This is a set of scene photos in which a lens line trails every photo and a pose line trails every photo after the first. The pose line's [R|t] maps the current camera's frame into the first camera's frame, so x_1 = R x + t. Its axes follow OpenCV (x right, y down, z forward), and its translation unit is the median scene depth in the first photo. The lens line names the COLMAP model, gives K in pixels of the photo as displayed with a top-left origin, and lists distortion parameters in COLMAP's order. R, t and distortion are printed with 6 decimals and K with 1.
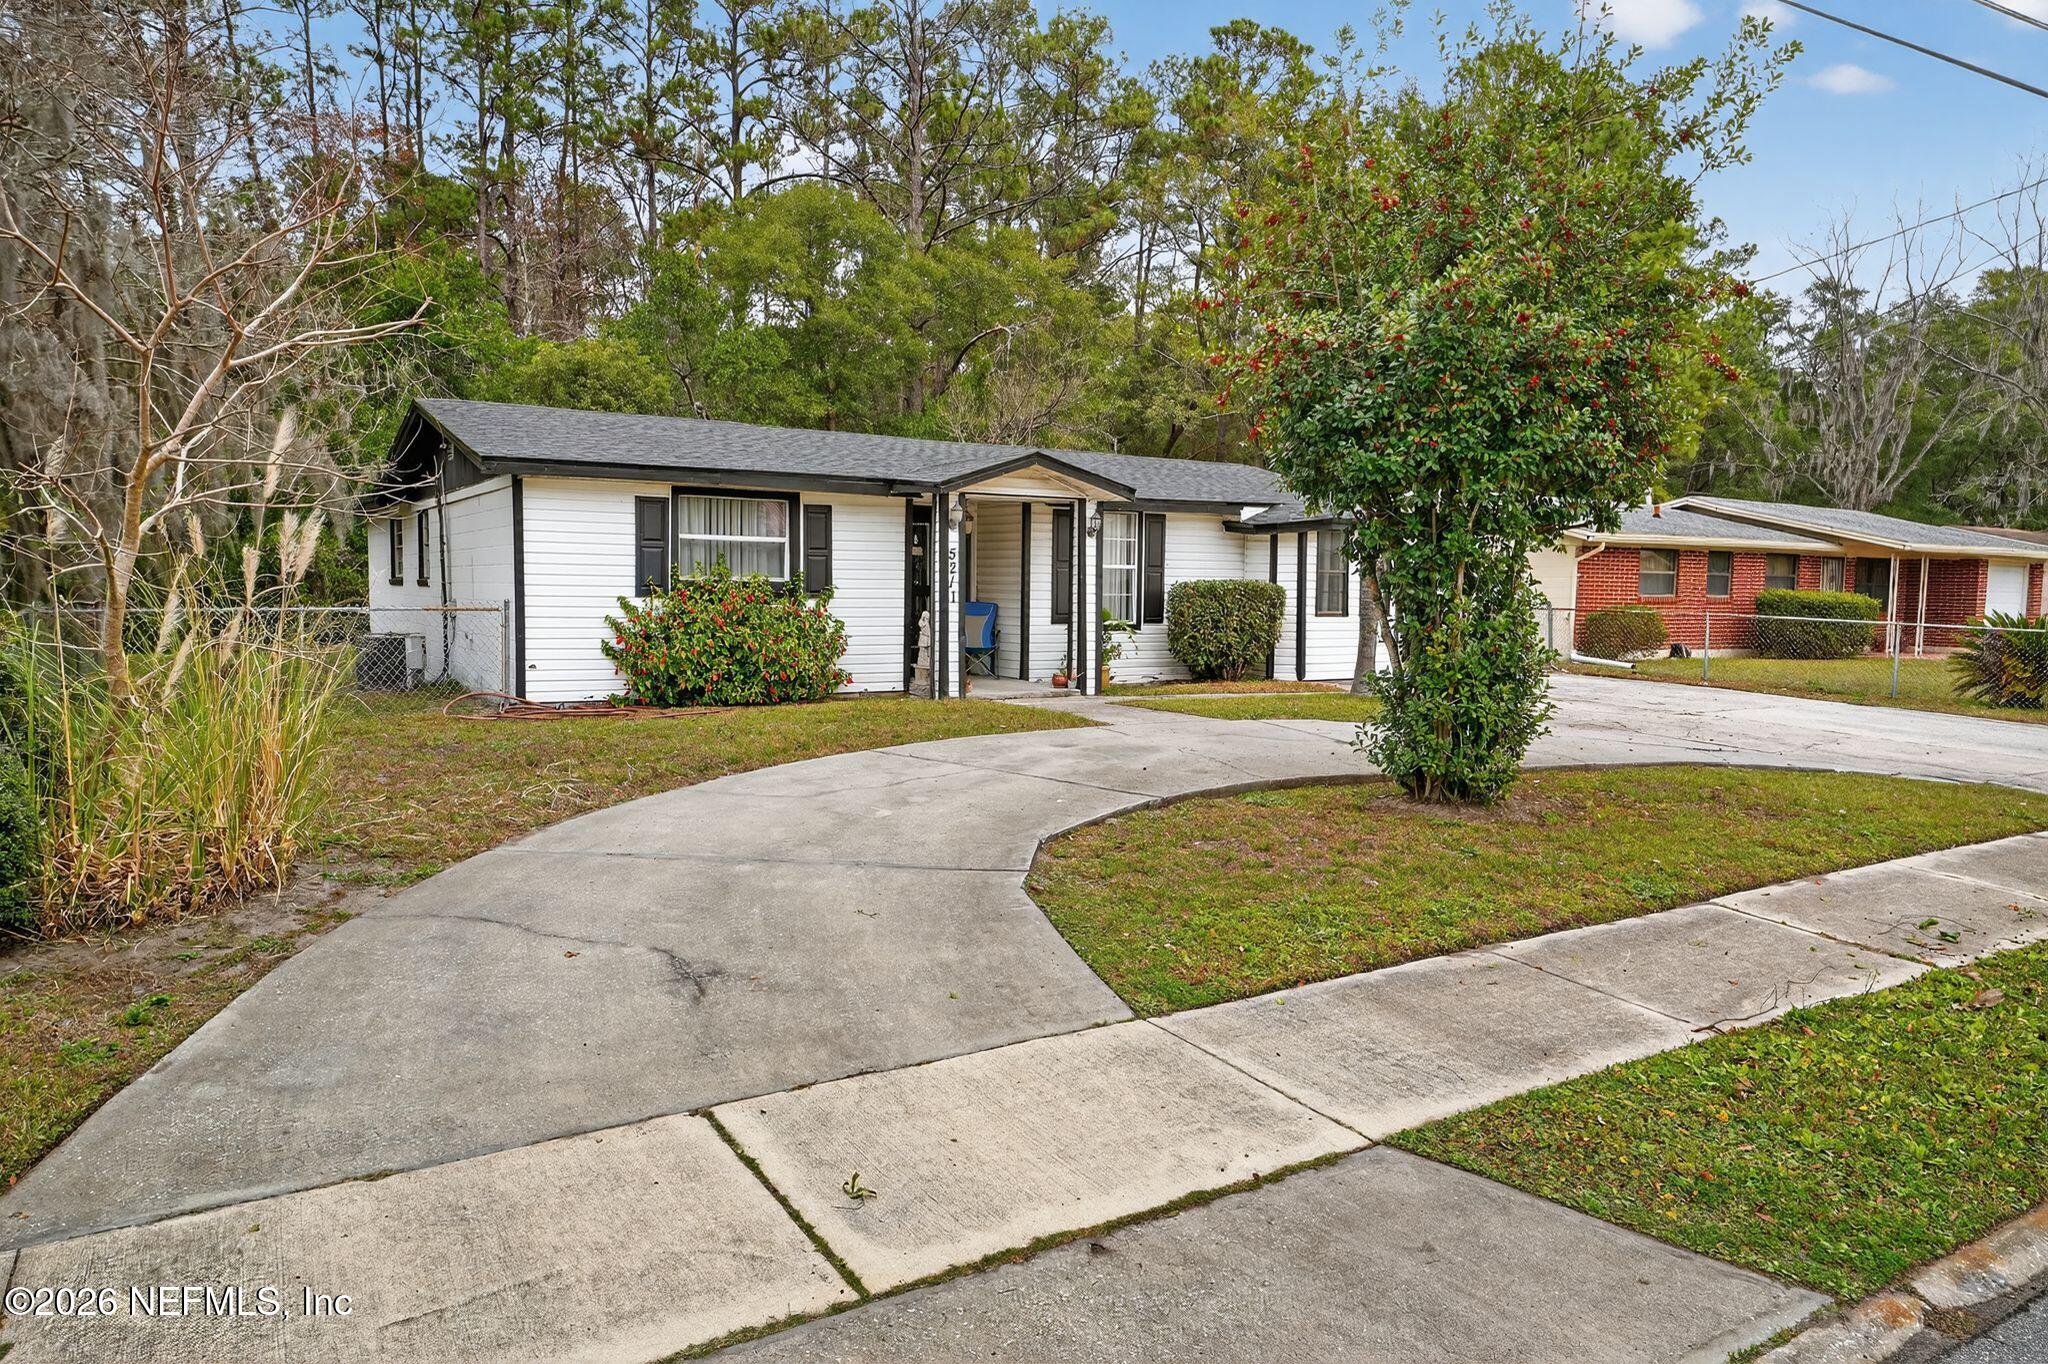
lens RADIAL K [[1332.7, 0, 1023.5], [0, 1332.7, 682.4], [0, 0, 1]] dist [-0.001460, -0.000333]
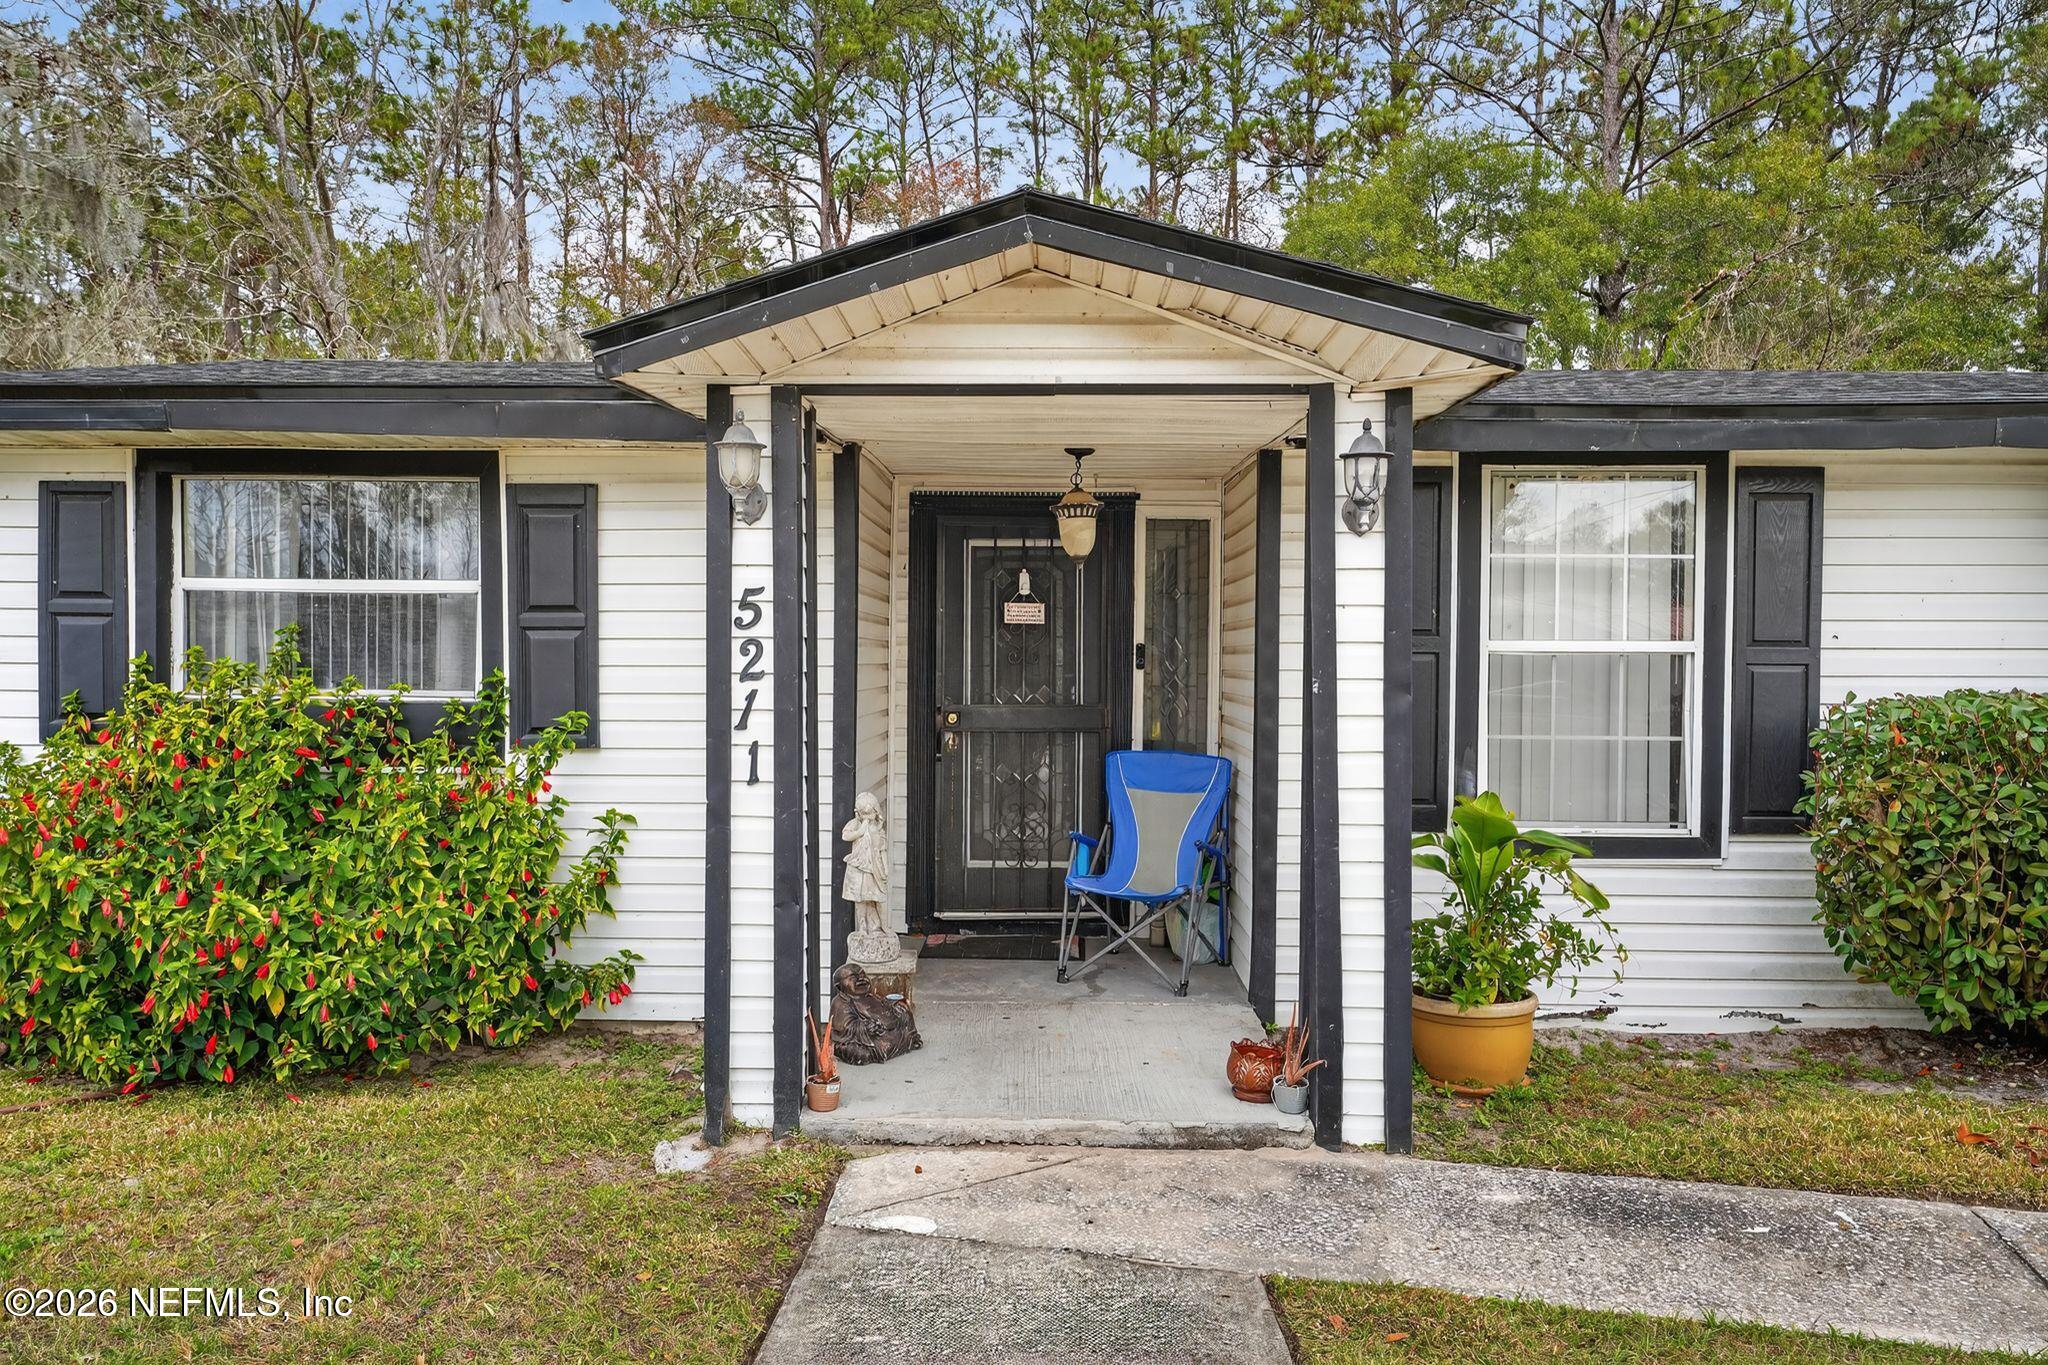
lens RADIAL K [[1332.7, 0, 1022.5], [0, 1332.7, 684.9], [0, 0, 1]] dist [-0.001460, -0.000333]
pose [[0.833075, 0.000045, -0.553160, 0.142750], [-0.035211, 0.997976, -0.052947, -0.065627], [0.552038, 0.063586, 0.831391, 0.774323]]
